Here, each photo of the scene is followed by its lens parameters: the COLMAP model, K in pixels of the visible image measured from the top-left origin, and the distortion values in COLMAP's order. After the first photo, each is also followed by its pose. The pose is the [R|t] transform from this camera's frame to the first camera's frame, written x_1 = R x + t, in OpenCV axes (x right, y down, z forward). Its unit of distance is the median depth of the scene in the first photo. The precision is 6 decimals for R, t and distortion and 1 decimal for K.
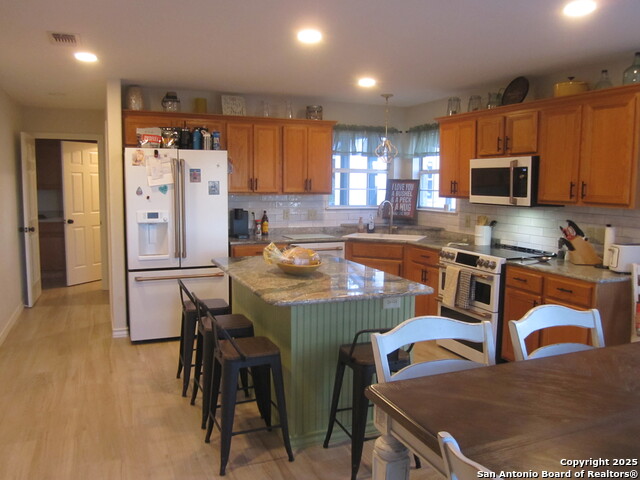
lens RADIAL K [[523.6, 0, 321.7], [0, 523.6, 239.2], [0, 0, 1]] dist [-0.072959, 0.032177]
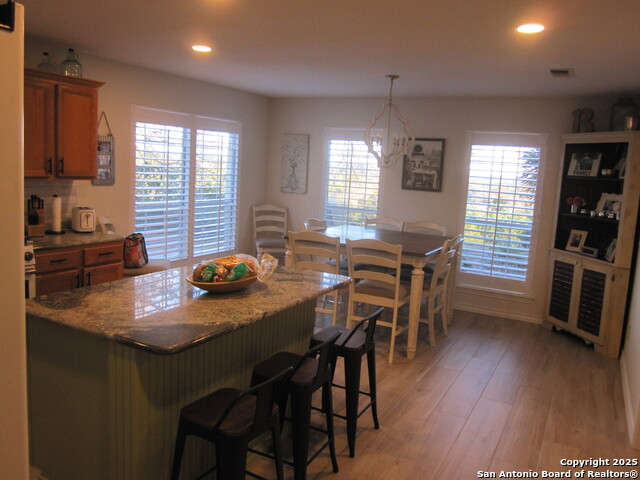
lens RADIAL K [[523.6, 0, 321.2], [0, 523.6, 238.5], [0, 0, 1]] dist [-0.072959, 0.032177]
pose [[-0.634995, -0.159132, 0.755949, -0.596549], [0.017084, 0.975422, 0.219683, -0.152668], [-0.772327, 0.152413, -0.616669, 1.109064]]
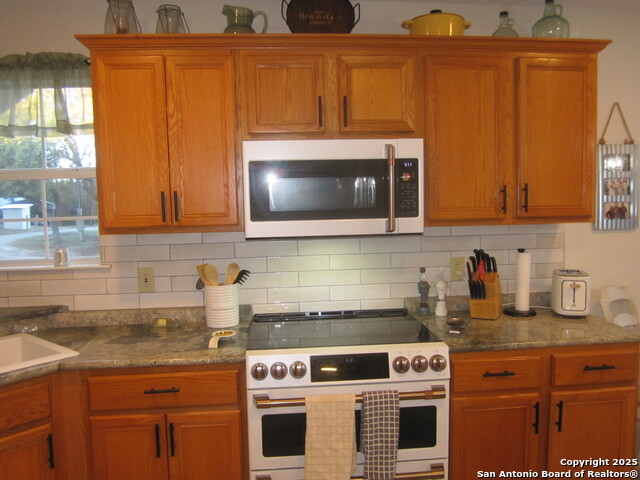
lens RADIAL K [[523.6, 0, 320.8], [0, 523.6, 240.1], [0, 0, 1]] dist [-0.072959, 0.032177]
pose [[0.292452, -0.093988, 0.951650, -0.137153], [0.125795, 0.990292, 0.059146, -0.099027], [-0.947970, 0.102416, 0.301436, 0.918502]]
